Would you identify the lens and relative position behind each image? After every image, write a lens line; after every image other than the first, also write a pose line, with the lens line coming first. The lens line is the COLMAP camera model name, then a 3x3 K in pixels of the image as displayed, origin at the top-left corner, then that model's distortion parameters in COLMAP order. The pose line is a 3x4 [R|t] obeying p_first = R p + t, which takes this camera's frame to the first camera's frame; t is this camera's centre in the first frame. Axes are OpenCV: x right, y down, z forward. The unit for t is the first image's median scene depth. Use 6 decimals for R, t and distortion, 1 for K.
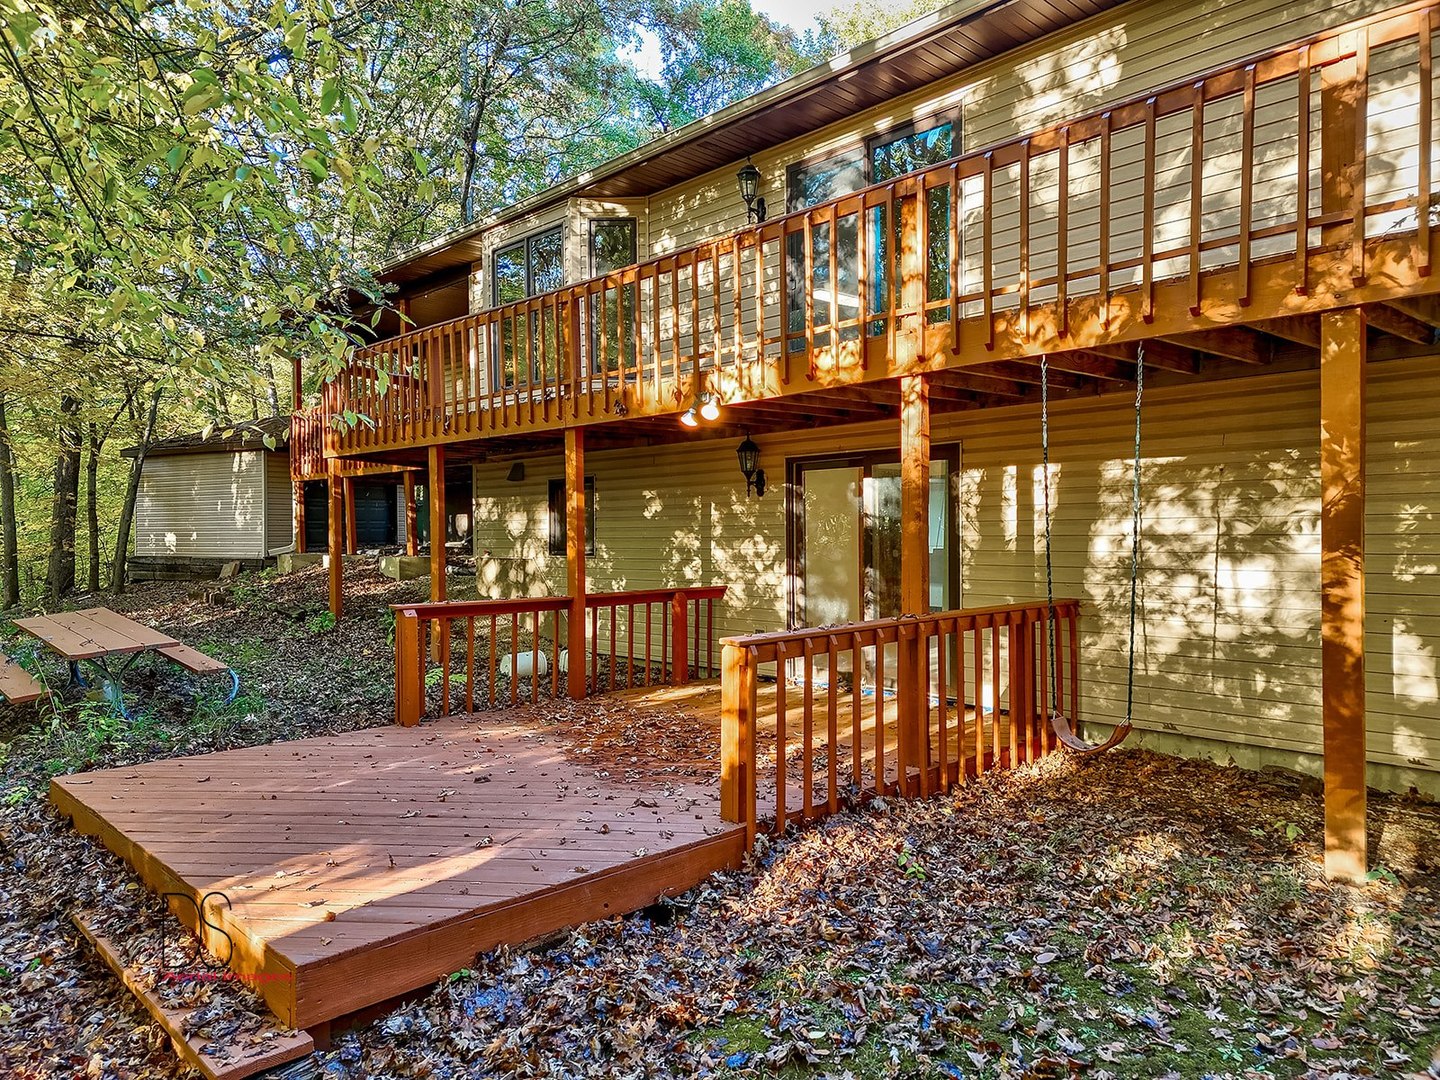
lens RADIAL K [[1007.9, 0, 720.0], [0, 1007.9, 540.0], [0, 0, 1]] dist [0.087179, -0.049924]
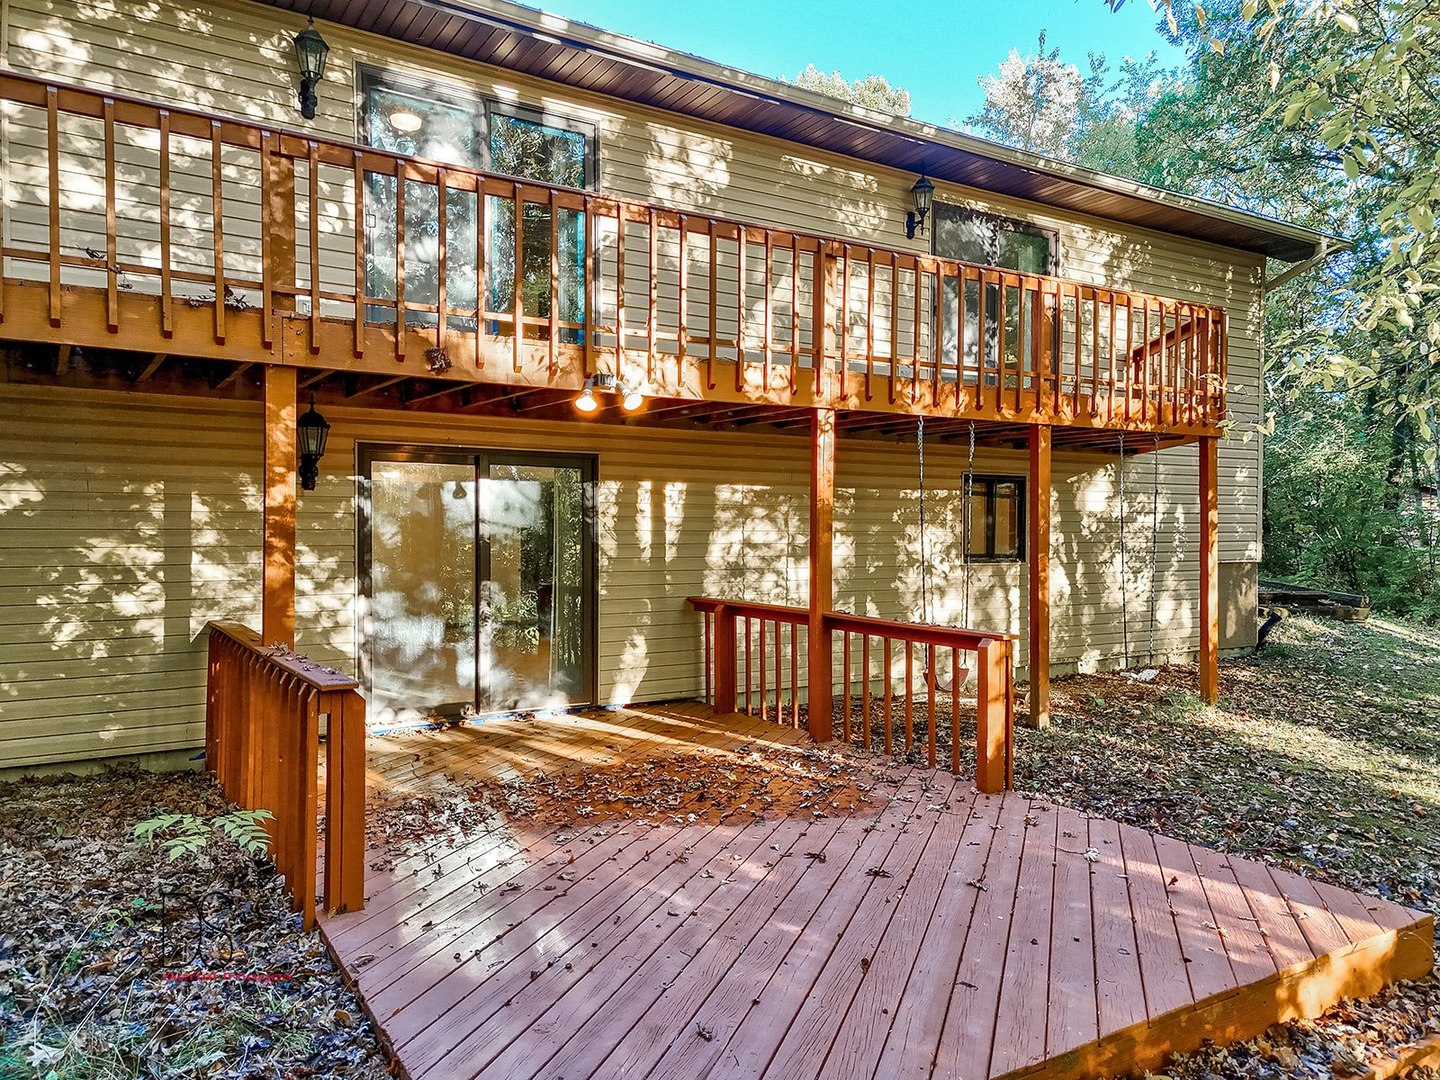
lens RADIAL K [[1007.9, 0, 720.0], [0, 1007.9, 540.0], [0, 0, 1]] dist [0.087179, -0.049924]
pose [[0.207354, 0.000732, 0.978266, -0.790072], [0.002335, 0.999997, -0.001243, -0.007358], [-0.978263, 0.002542, 0.207351, 0.708837]]
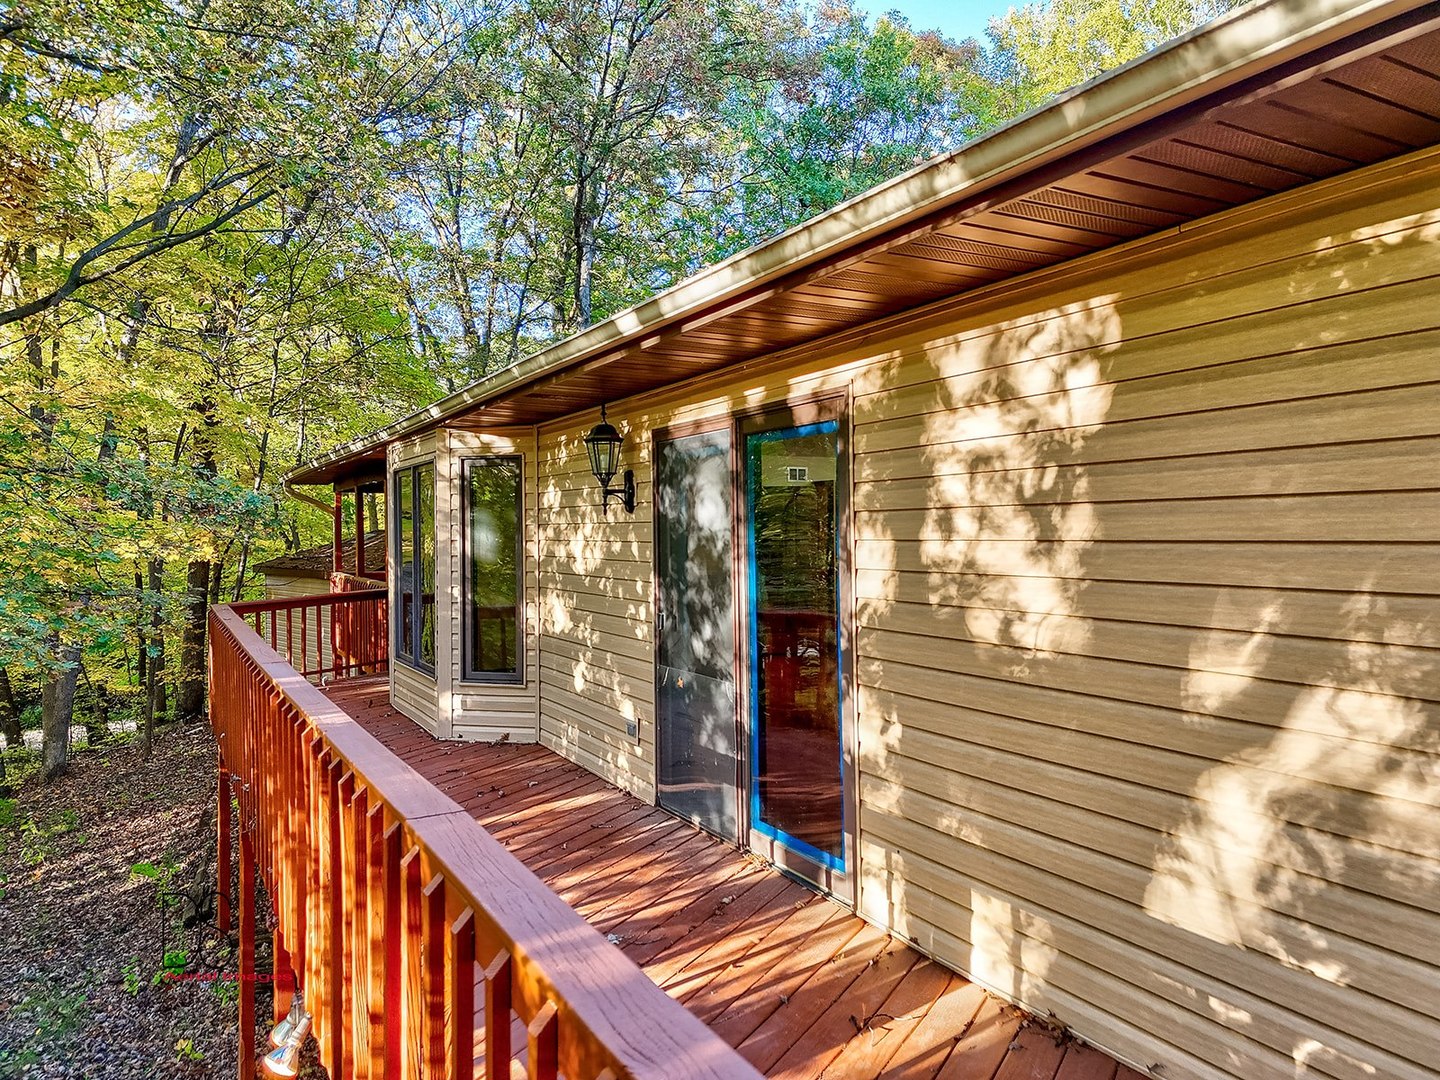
lens RADIAL K [[1007.9, 0, 720.0], [0, 1007.9, 540.0], [0, 0, 1]] dist [0.087179, -0.049924]
pose [[0.968429, 0.002404, -0.249278, 0.318249], [-0.001362, 0.999990, 0.004354, -0.374743], [0.249286, -0.003877, 0.968422, 0.518491]]
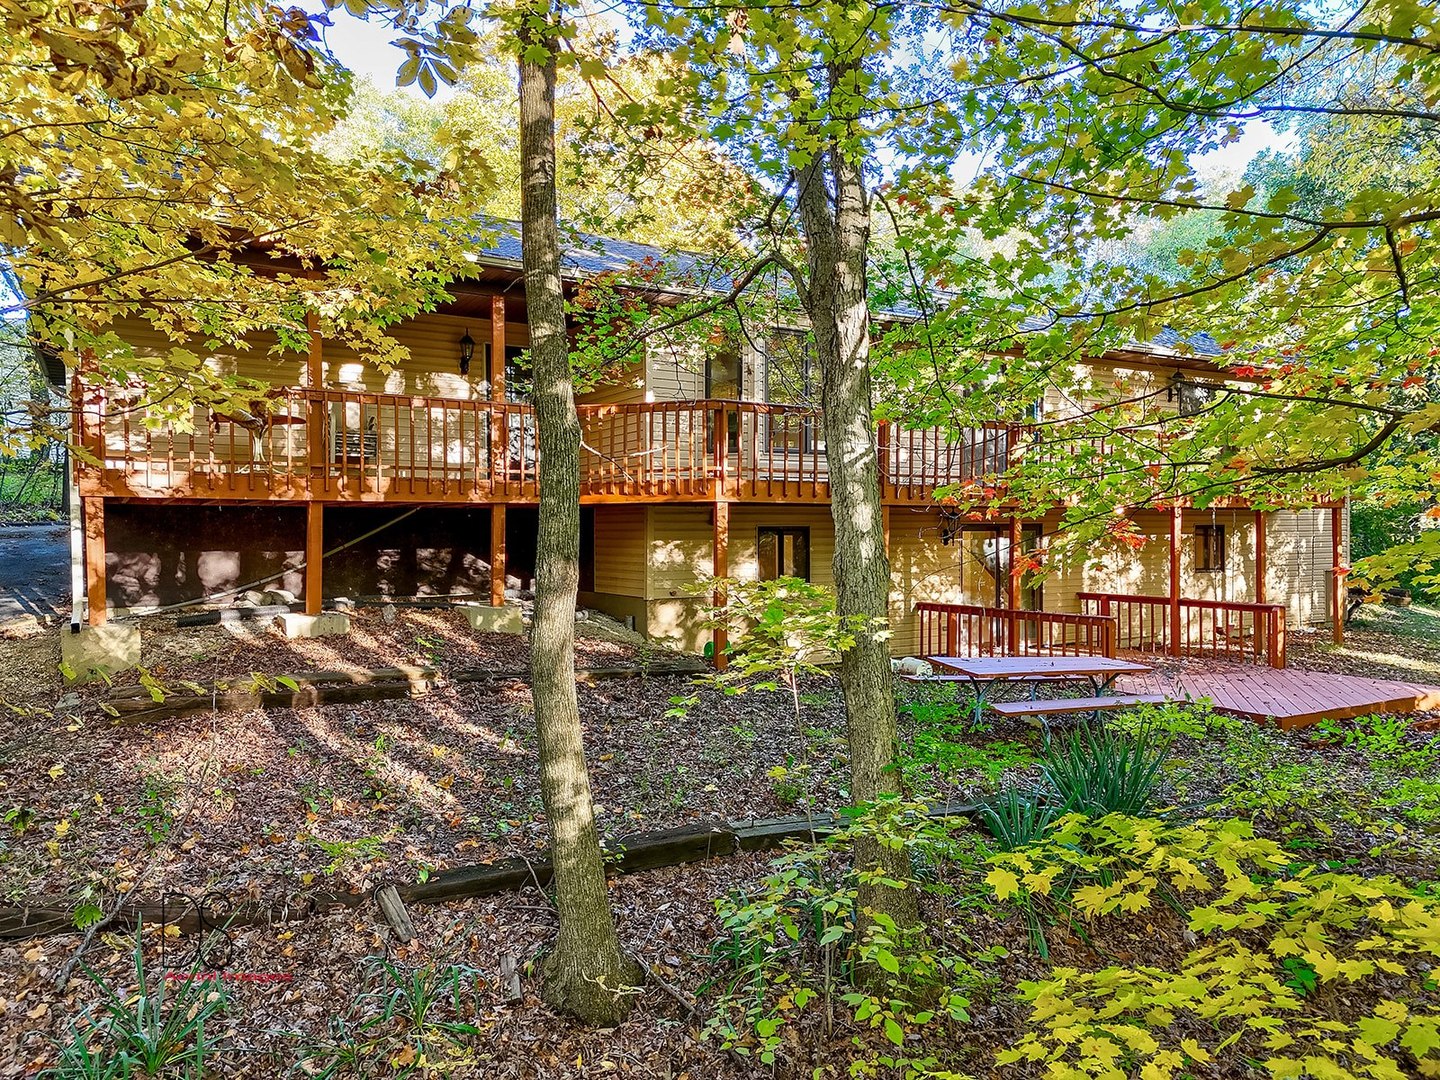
lens RADIAL K [[1007.9, 0, 720.0], [0, 1007.9, 540.0], [0, 0, 1]] dist [0.087179, -0.049924]
pose [[0.215452, 0.003567, 0.976508, -2.127983], [0.013749, 0.999883, -0.006686, -0.060749], [-0.976418, 0.014866, 0.215377, 1.278046]]
